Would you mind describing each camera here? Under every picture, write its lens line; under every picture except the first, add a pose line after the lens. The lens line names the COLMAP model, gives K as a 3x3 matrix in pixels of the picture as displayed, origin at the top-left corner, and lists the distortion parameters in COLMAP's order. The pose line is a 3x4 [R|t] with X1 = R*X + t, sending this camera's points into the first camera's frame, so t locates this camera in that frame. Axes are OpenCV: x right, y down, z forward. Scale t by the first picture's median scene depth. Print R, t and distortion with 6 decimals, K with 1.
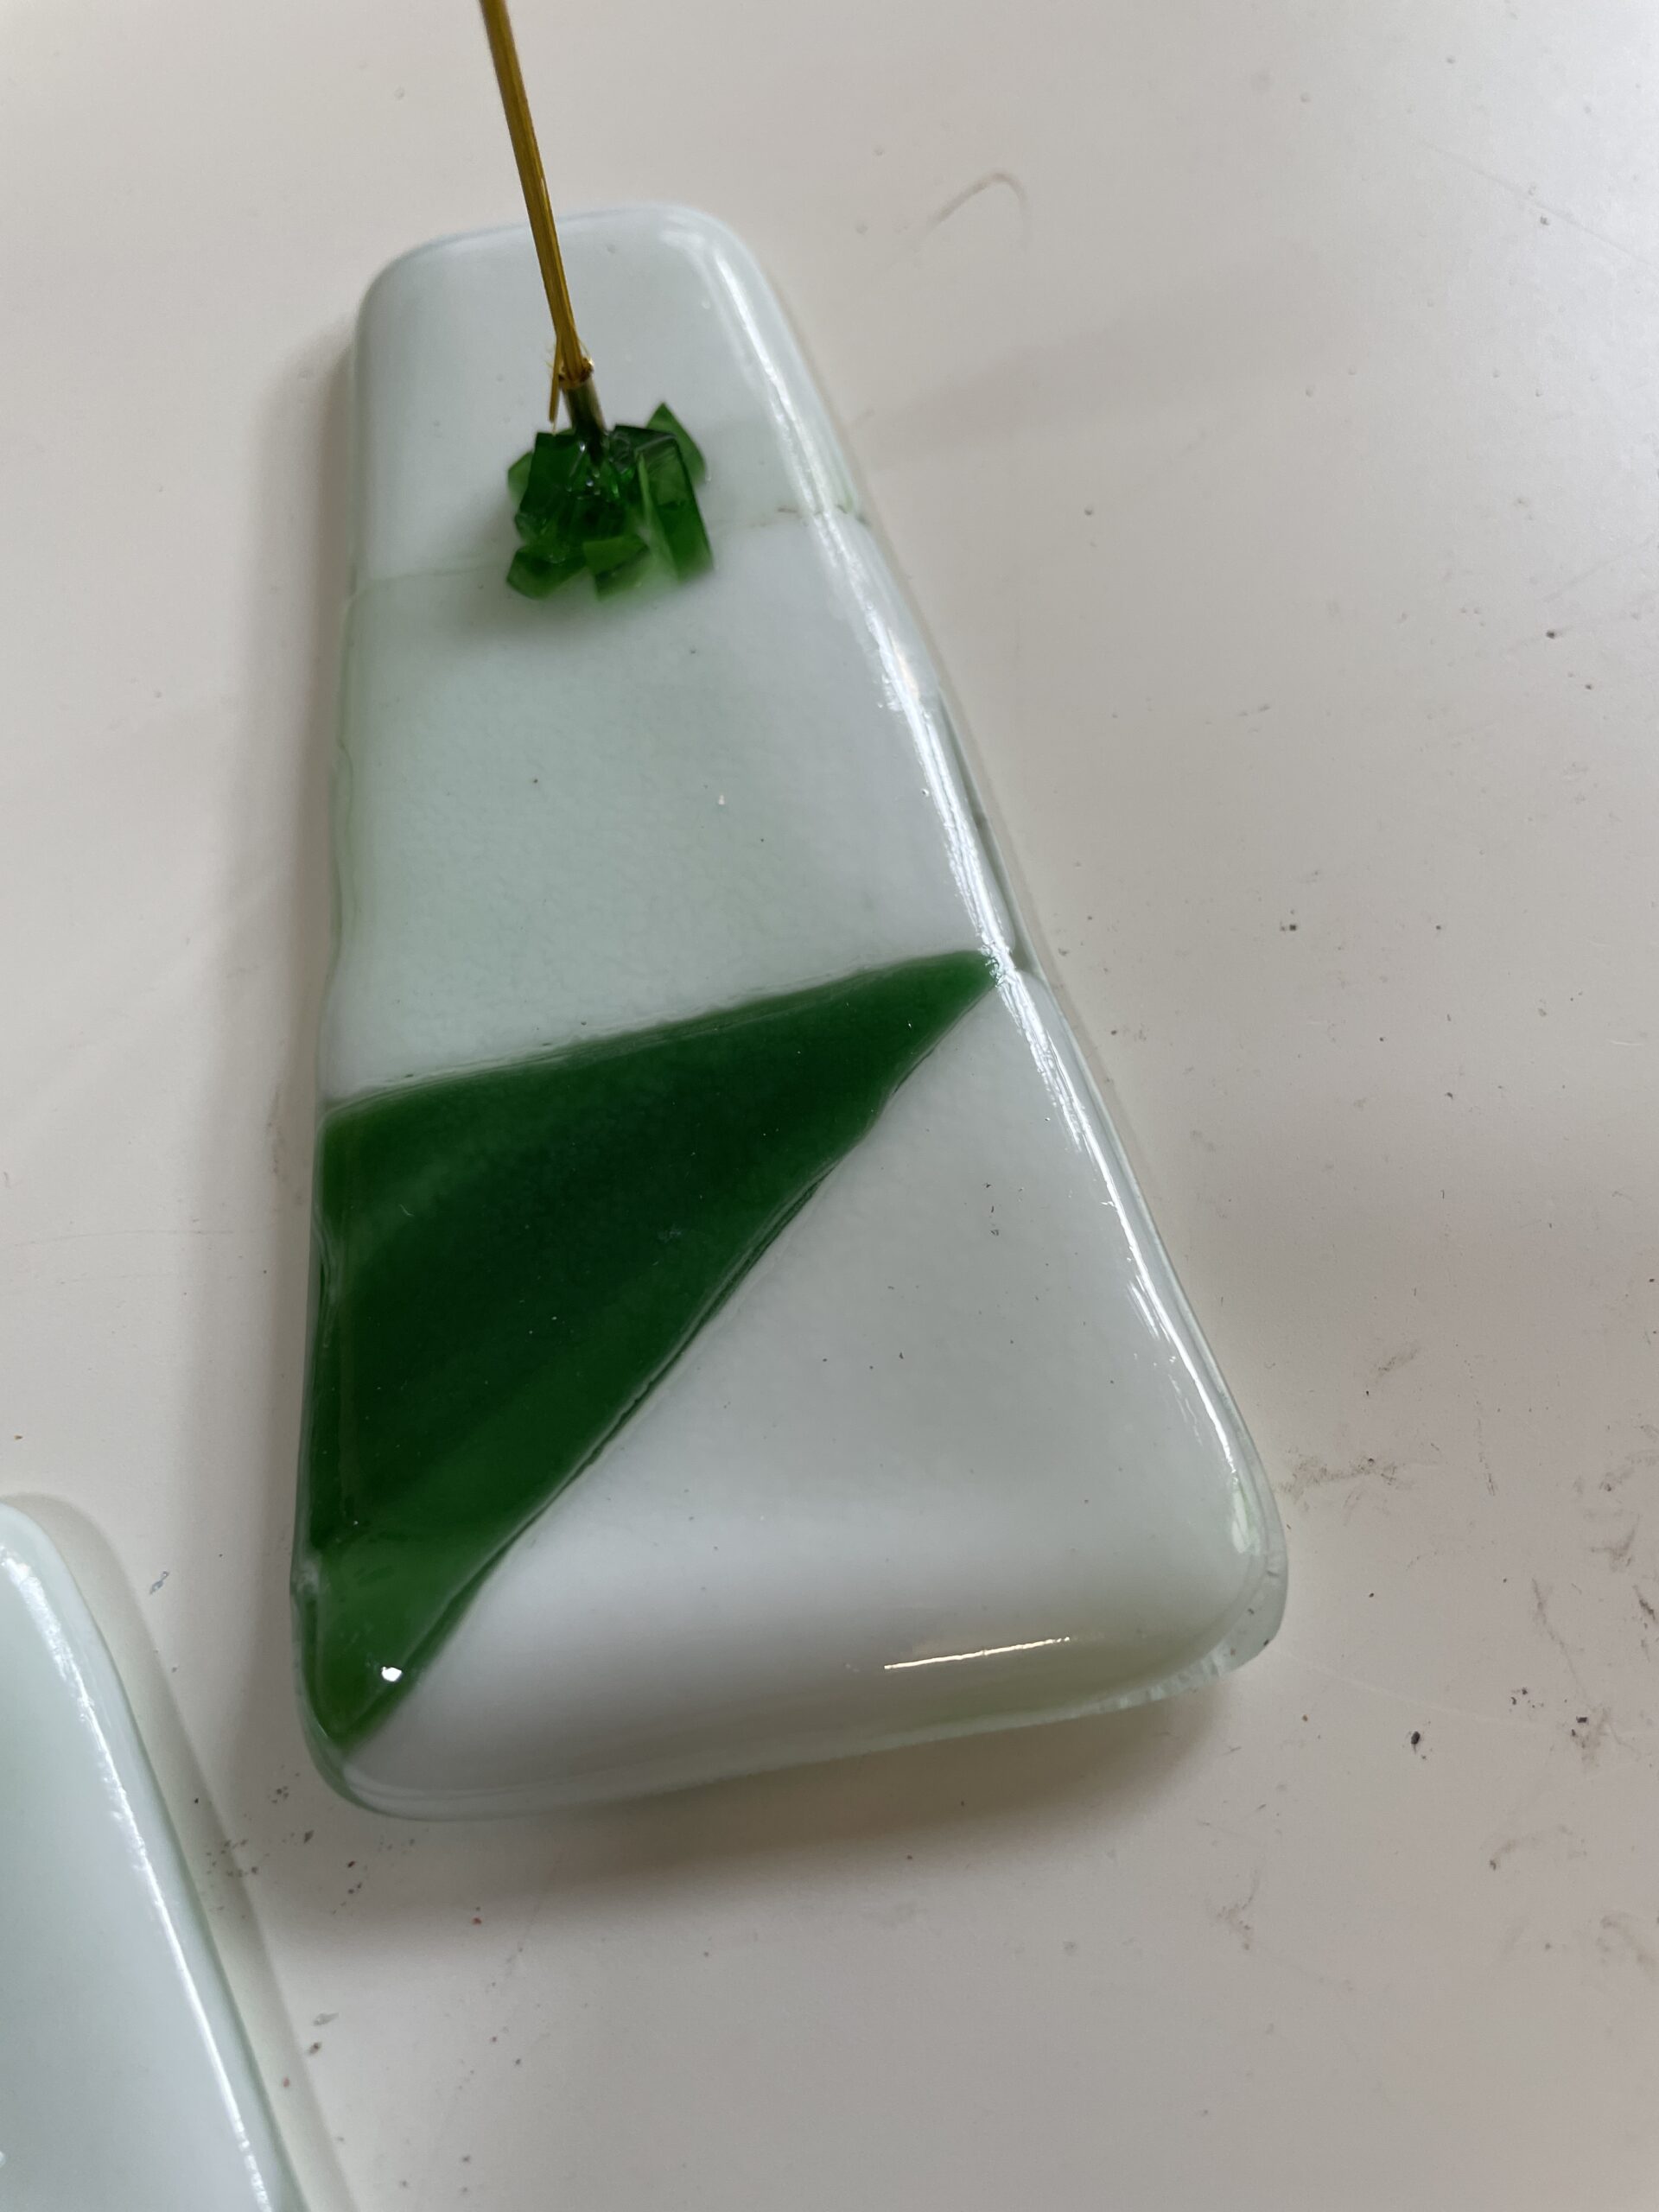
lens RADIAL K [[1712.2, 0, 829.5], [0, 1712.2, 1106.0], [0, 0, 1]] dist [0.105894, -0.224272]
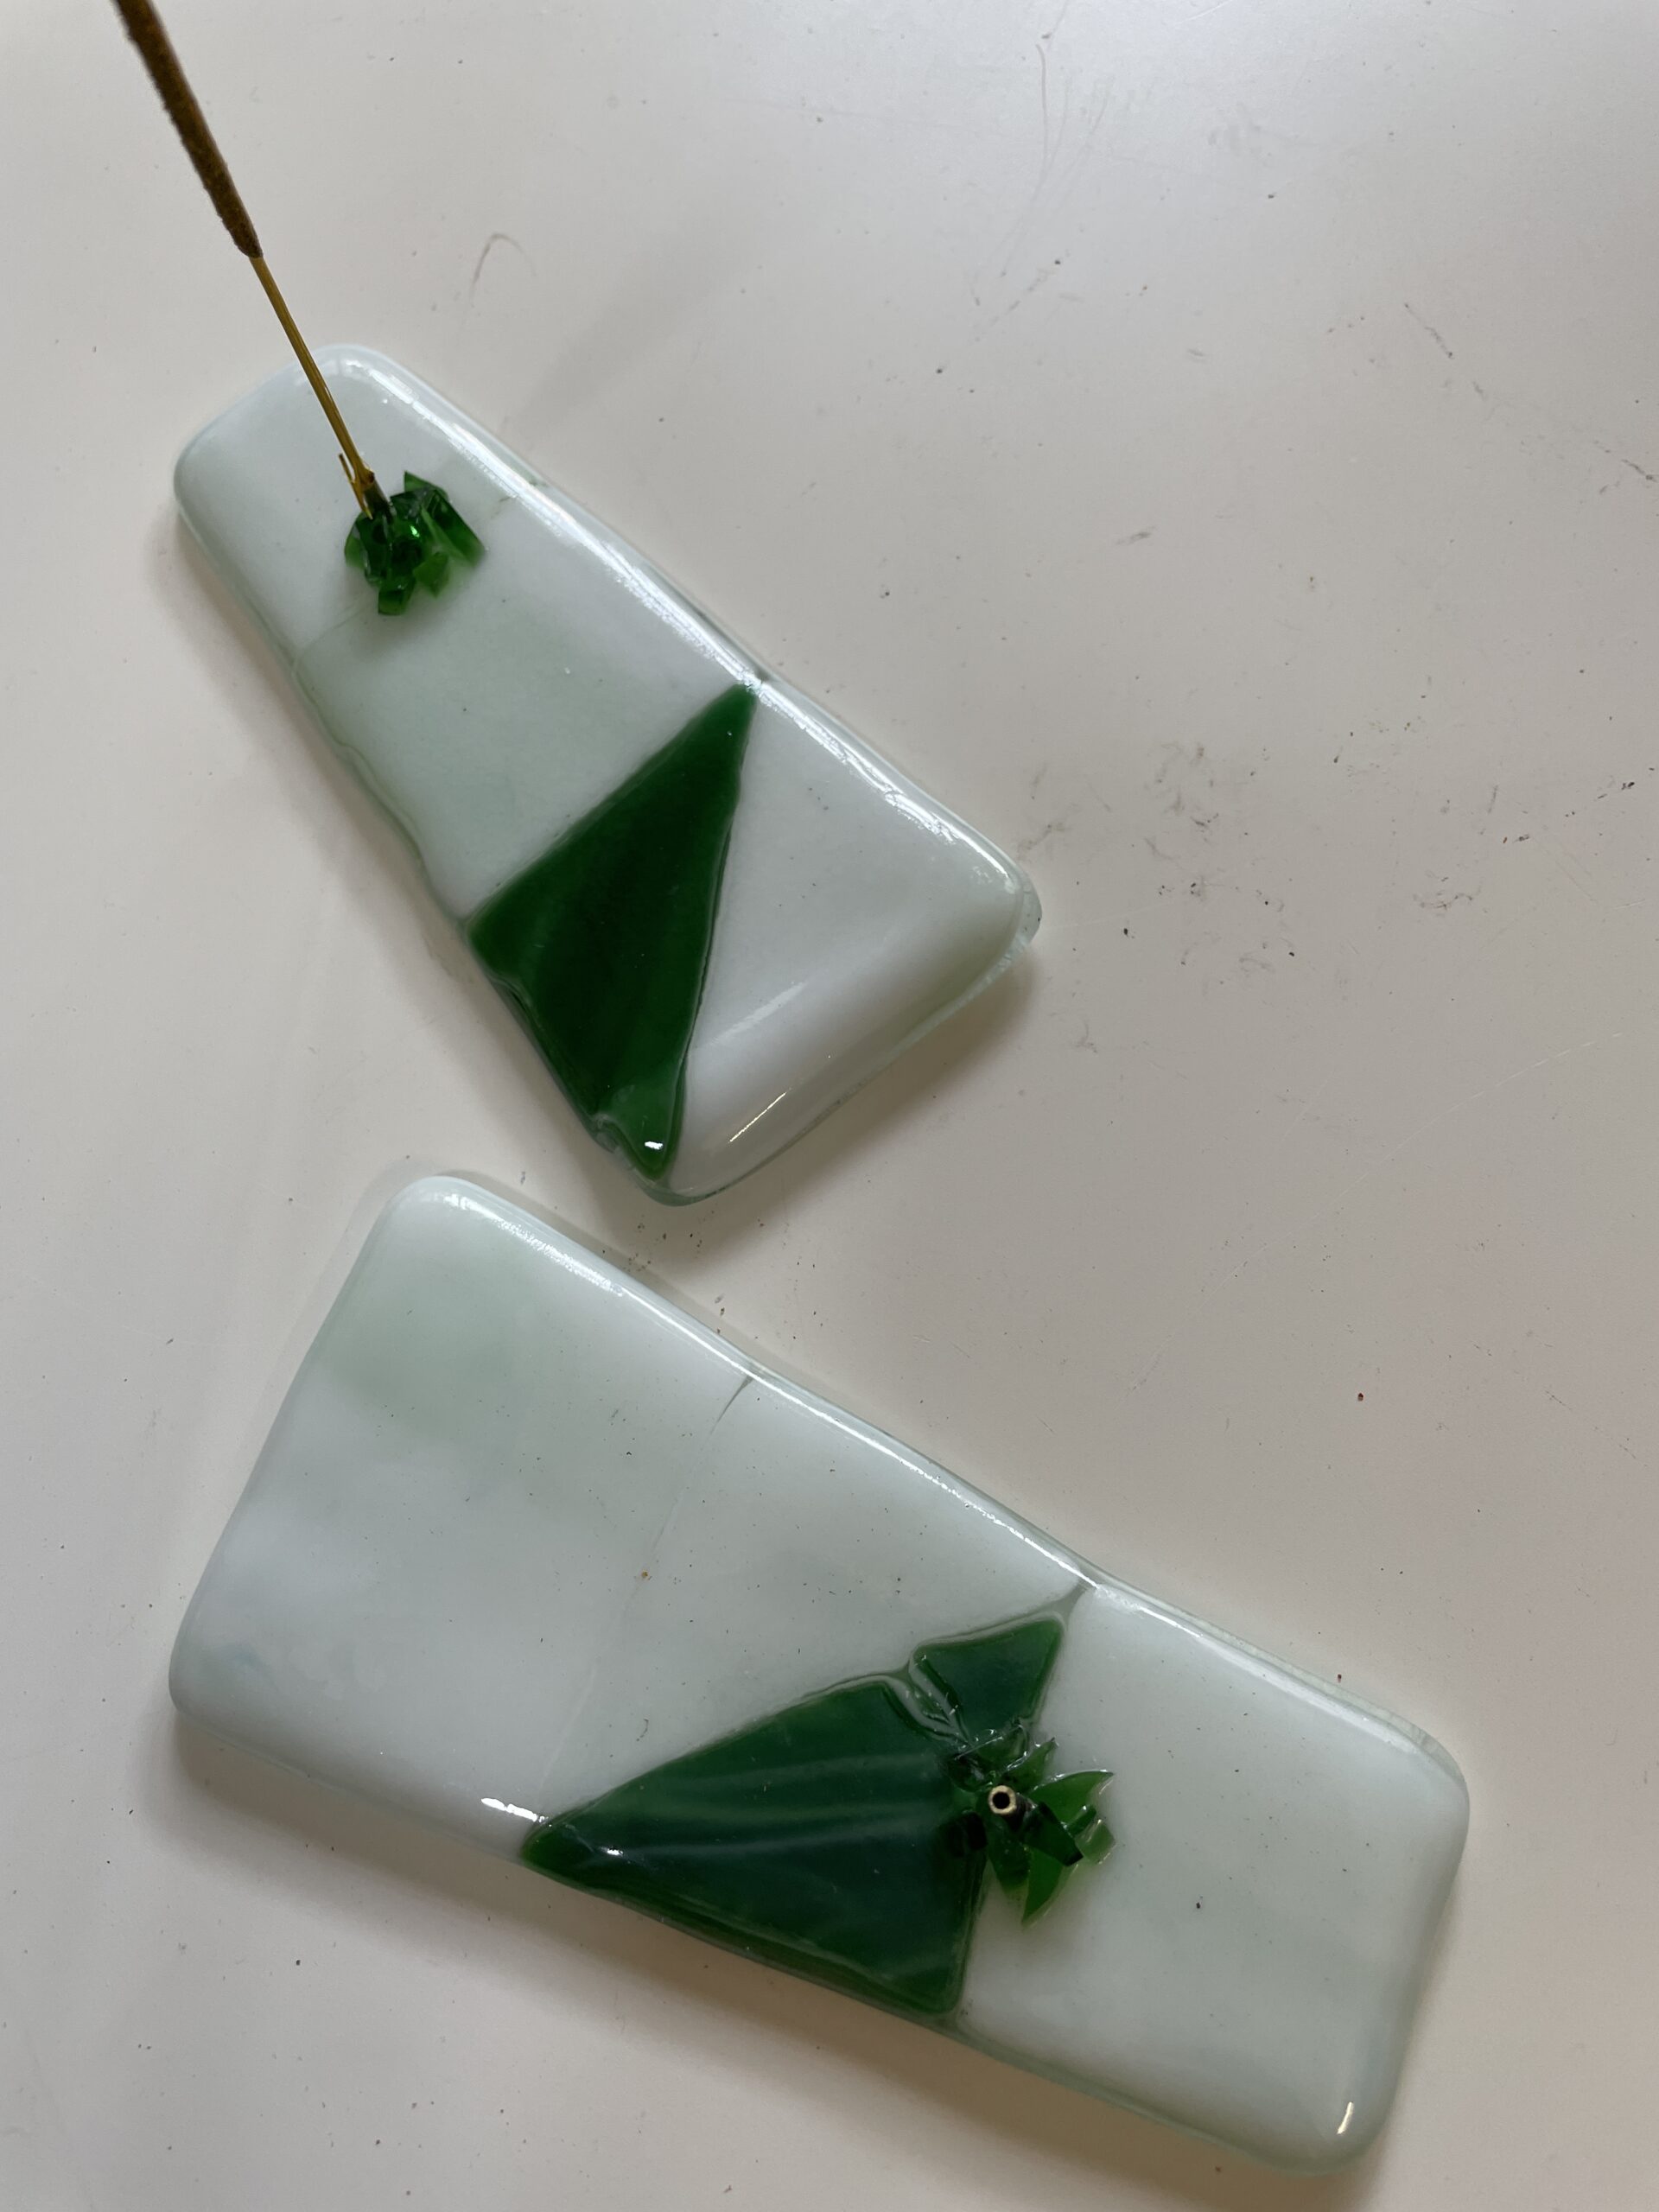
lens RADIAL K [[1712.2, 0, 829.5], [0, 1712.2, 1106.0], [0, 0, 1]] dist [0.105894, -0.224272]
pose [[0.871644, -0.477051, 0.112510, -0.246882], [0.464717, 0.877334, 0.119682, 0.126264], [-0.155803, -0.052035, 0.986417, -0.809271]]
